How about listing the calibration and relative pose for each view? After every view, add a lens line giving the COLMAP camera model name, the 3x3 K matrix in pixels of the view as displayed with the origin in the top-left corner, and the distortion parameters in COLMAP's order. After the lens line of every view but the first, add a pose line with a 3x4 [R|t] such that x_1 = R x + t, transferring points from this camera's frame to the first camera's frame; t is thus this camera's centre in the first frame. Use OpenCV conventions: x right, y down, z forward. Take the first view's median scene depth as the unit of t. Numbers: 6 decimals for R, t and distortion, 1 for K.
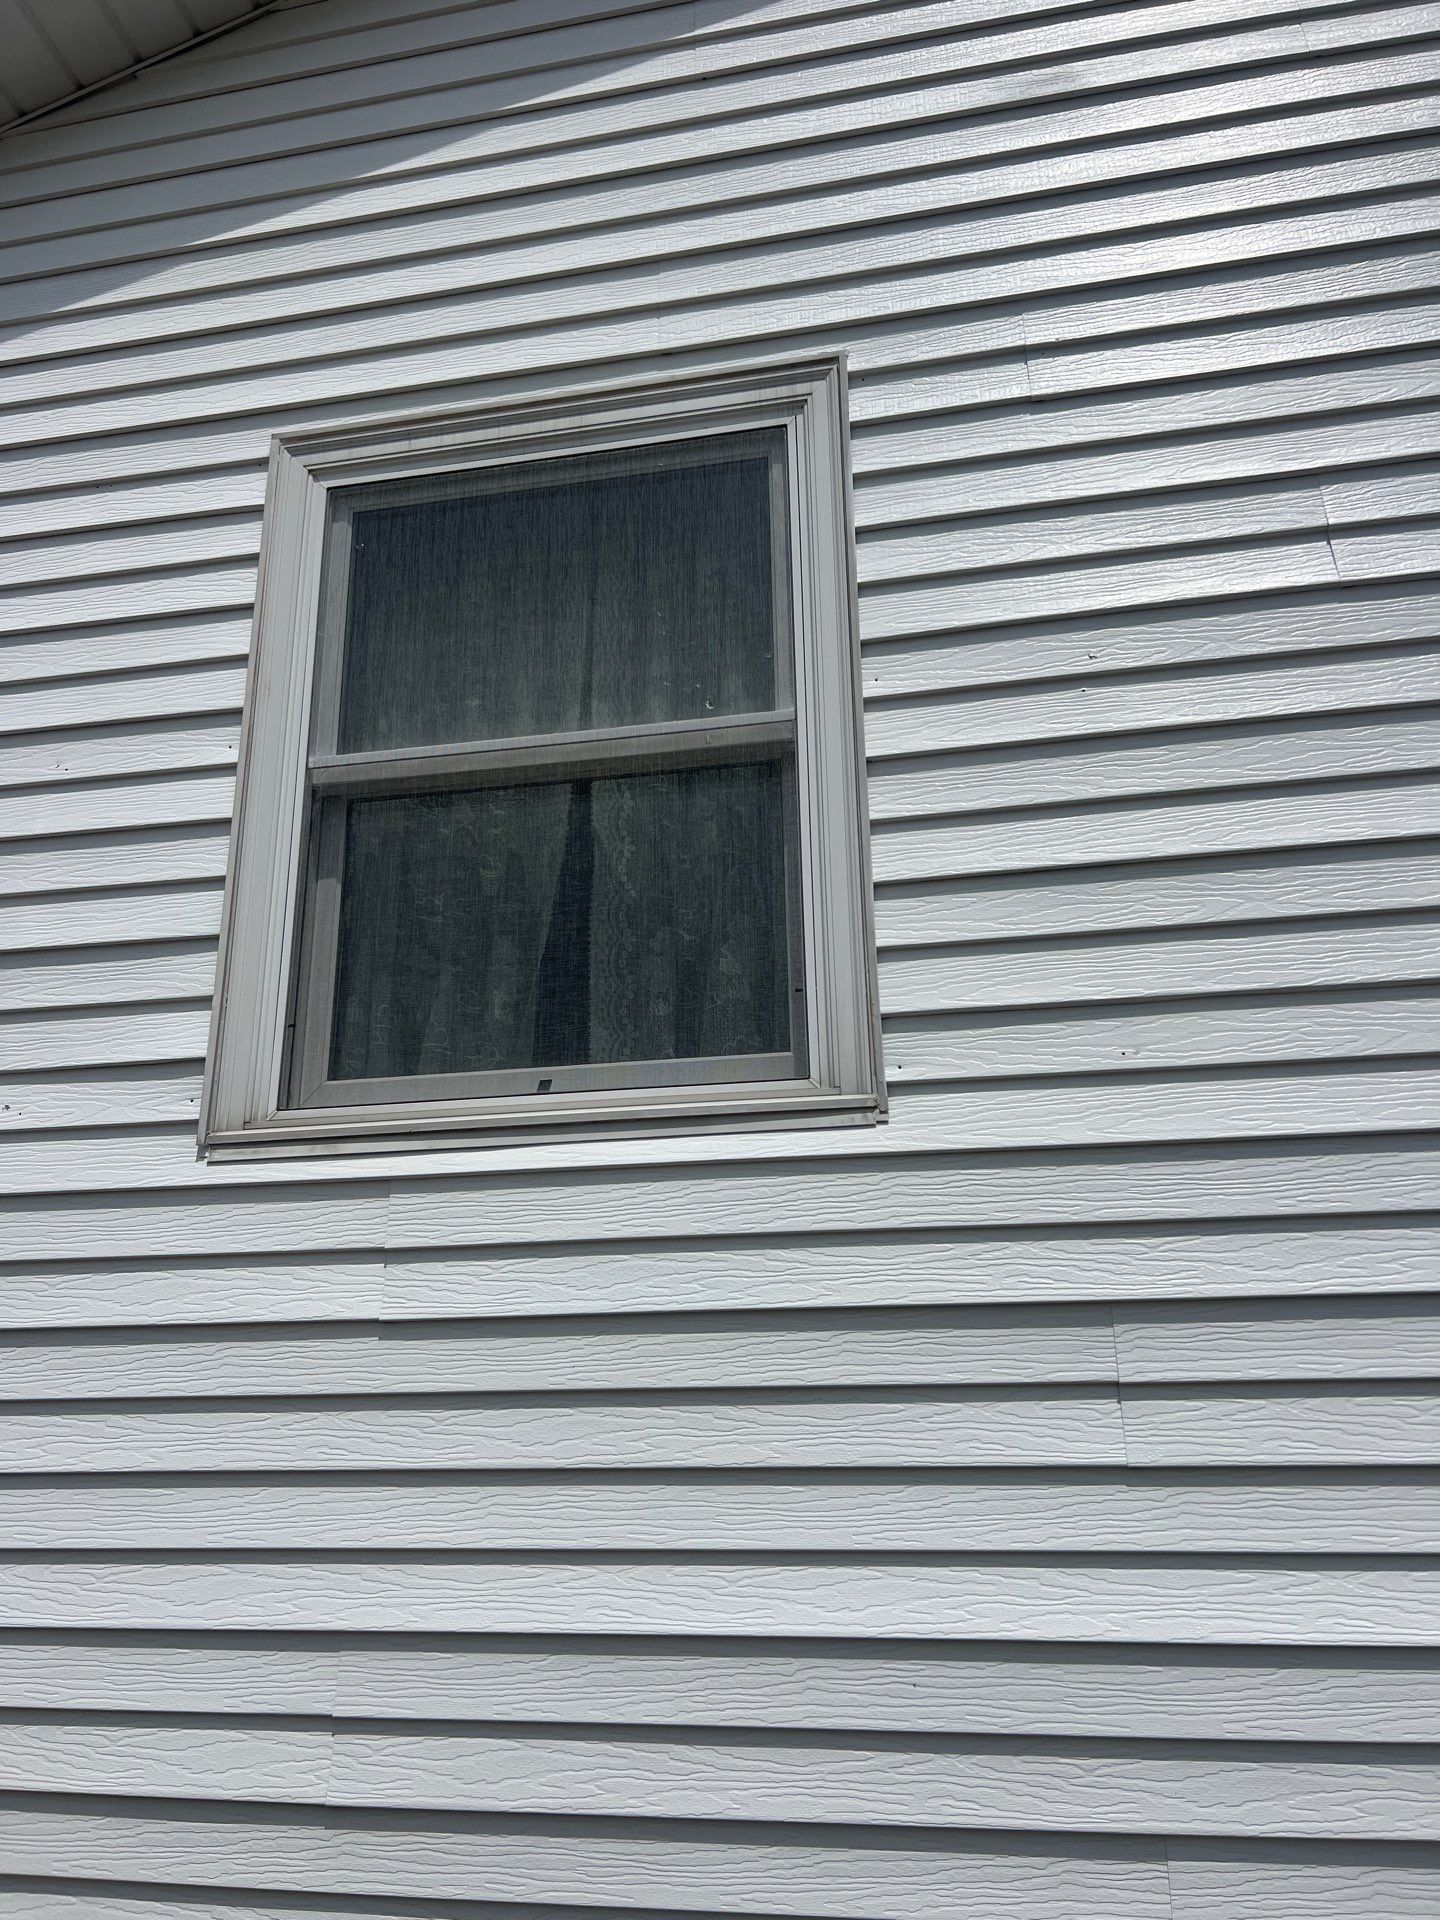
lens RADIAL K [[1427.0, 0, 720.0], [0, 1427.0, 960.0], [0, 0, 1]] dist [0.067988, -0.093631]
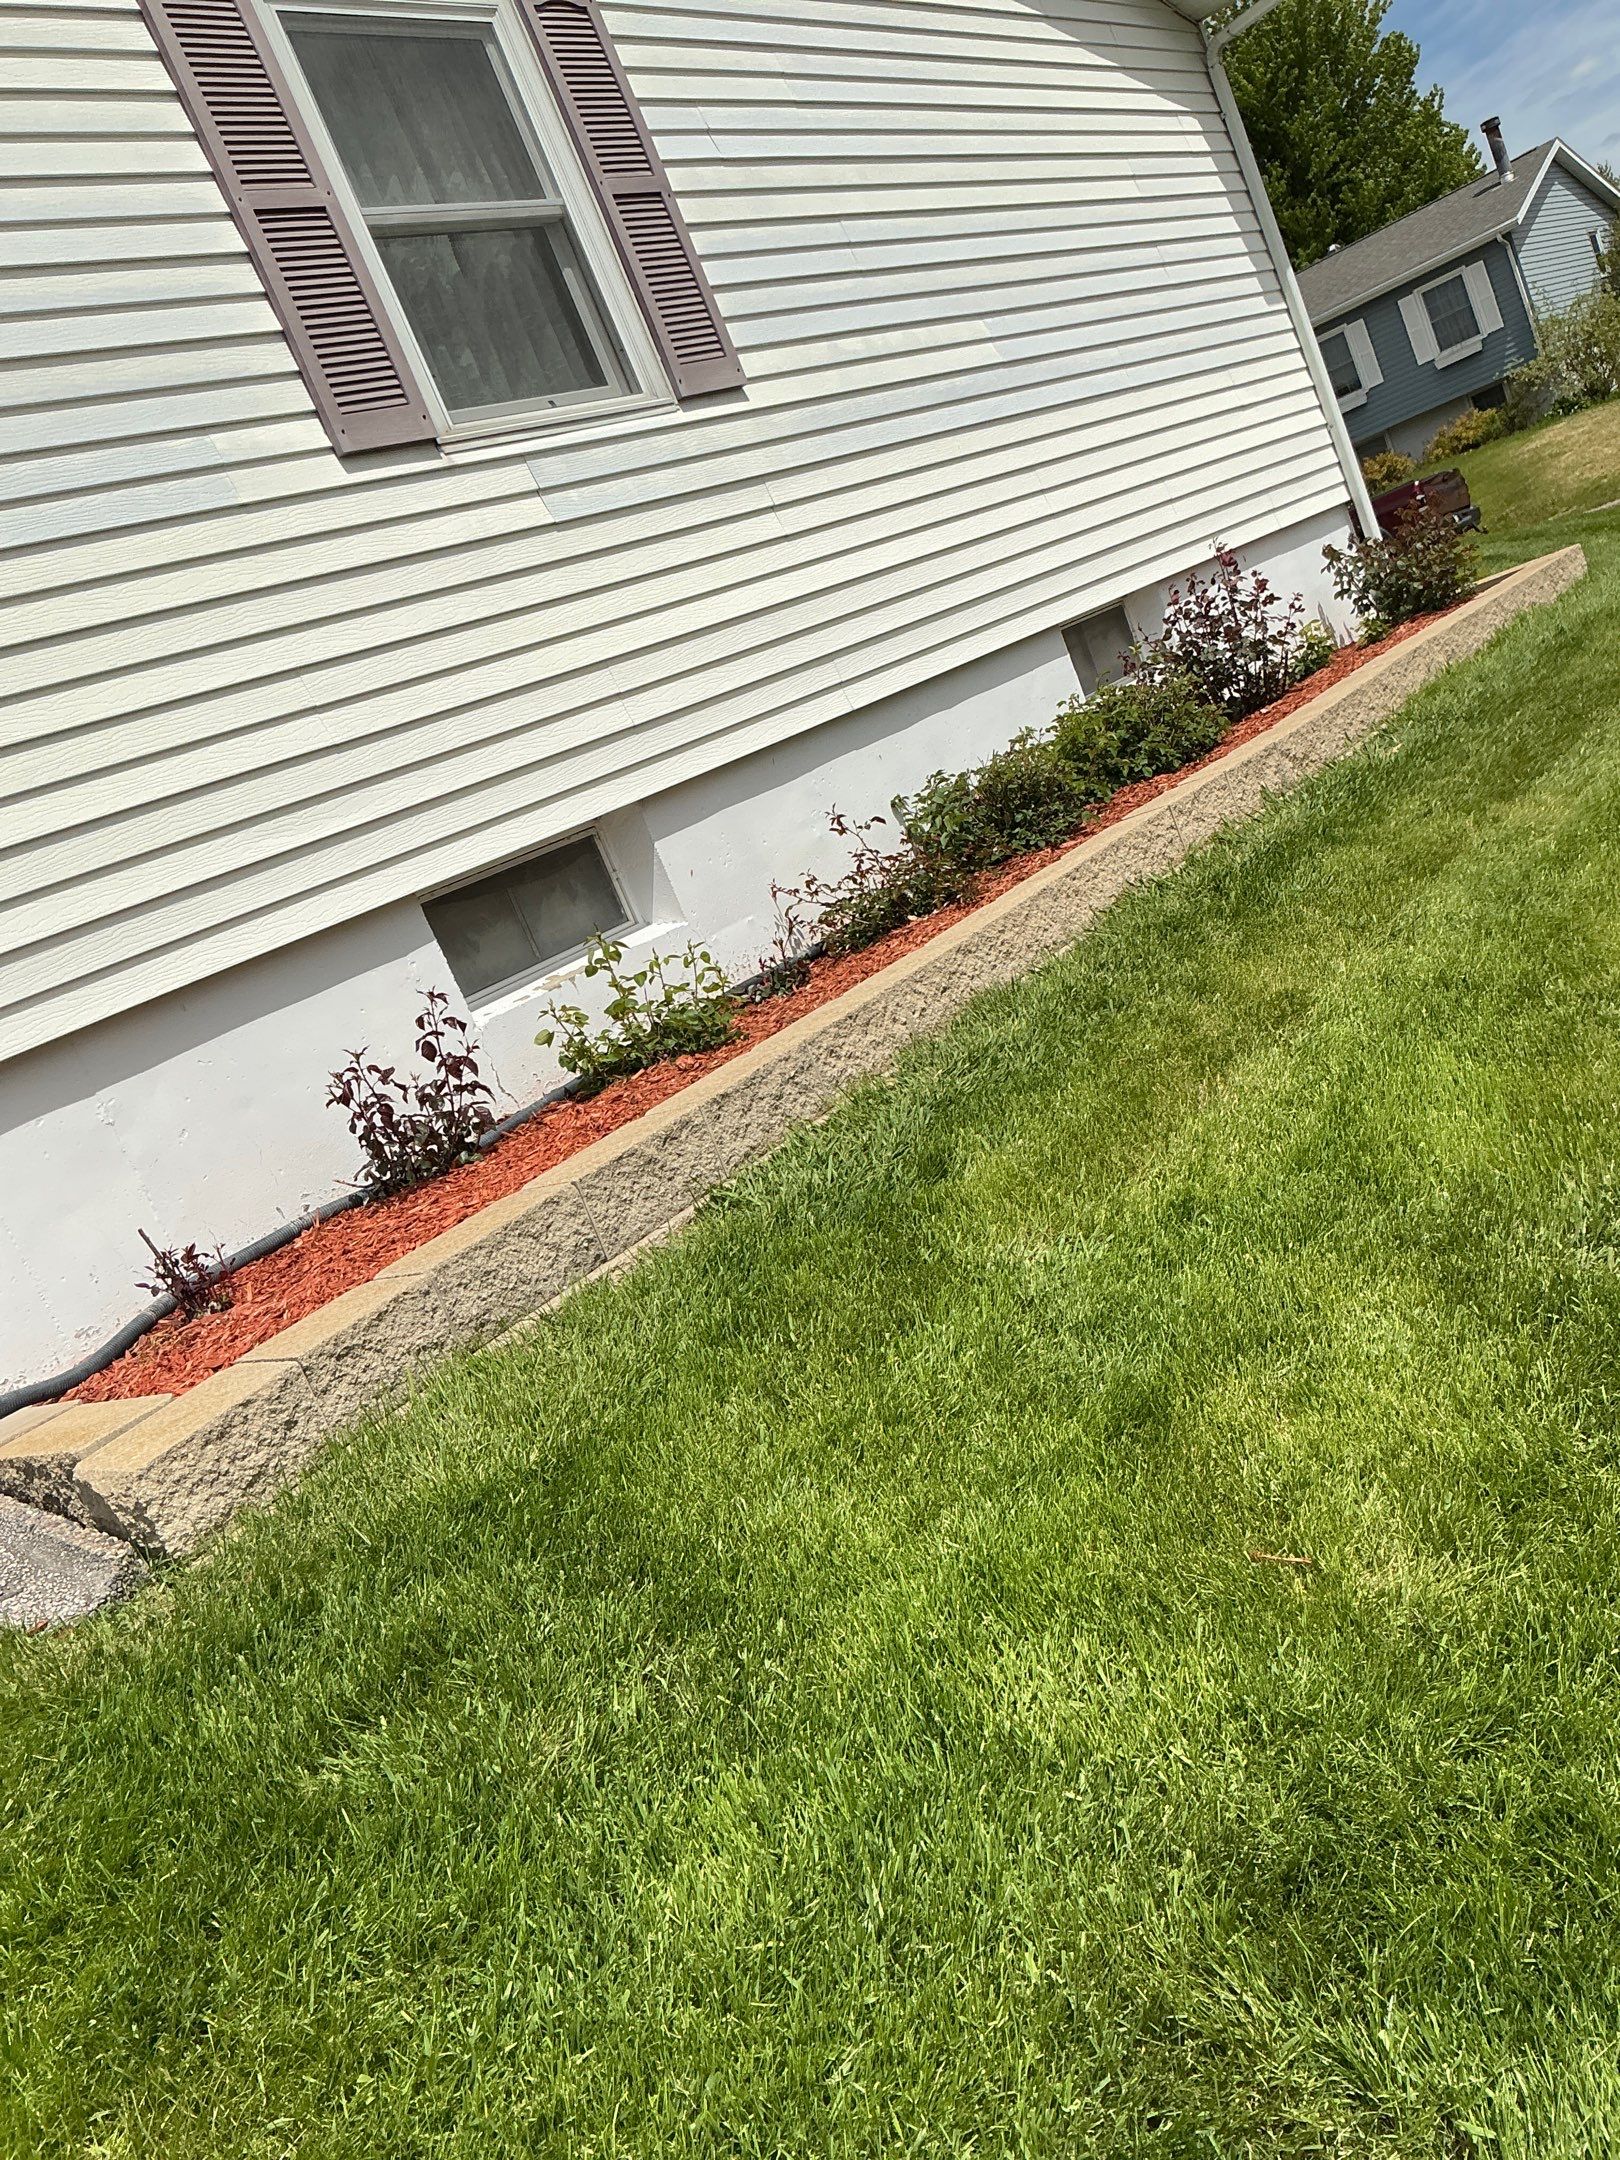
lens RADIAL K [[1756.5, 0, 810.0], [0, 1756.5, 1080.0], [0, 0, 1]] dist [0.114699, -0.228005]
pose [[0.426805, -0.333657, 0.840542, -2.150698], [0.100129, 0.941170, 0.322759, 0.193661], [-0.898783, -0.053593, 0.435105, -0.390736]]
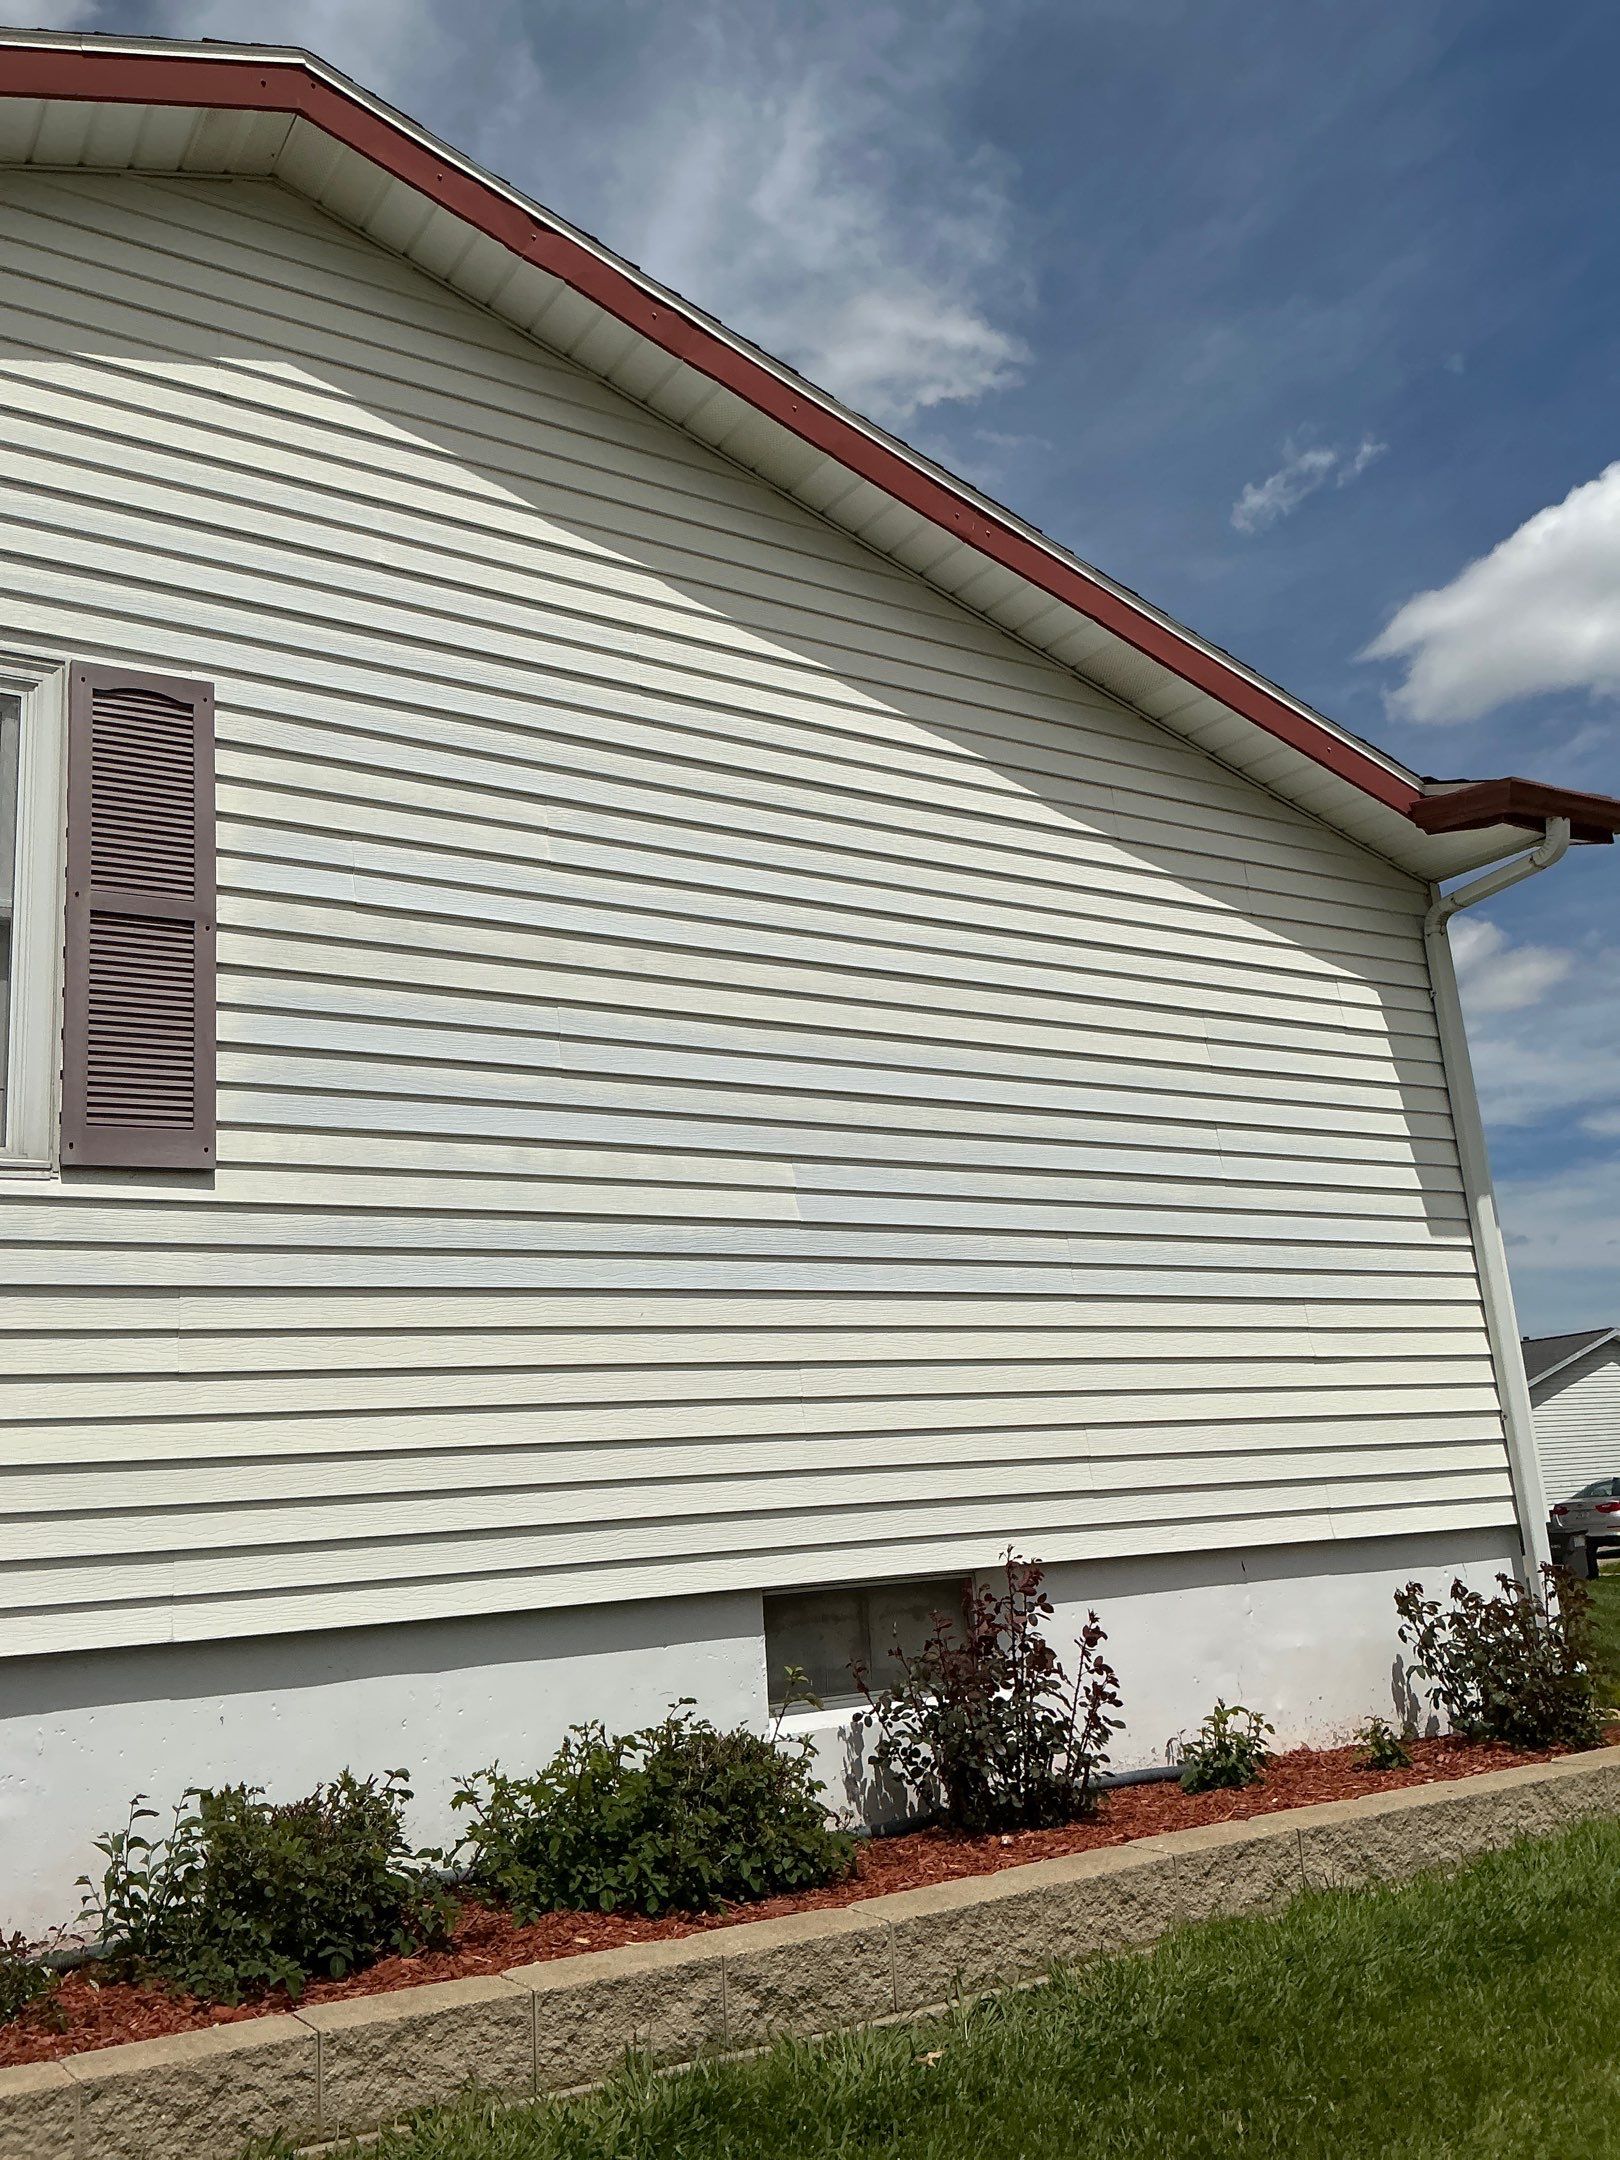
lens RADIAL K [[1774.0, 0, 833.7], [0, 1774.0, 1094.0], [0, 0, 1]] dist [0.077592, -0.150243]
pose [[0.729891, 0.126366, 0.671781, -0.543682], [-0.145189, 0.988999, -0.028289, -0.045668], [-0.667966, -0.076887, 0.740209, -0.960888]]
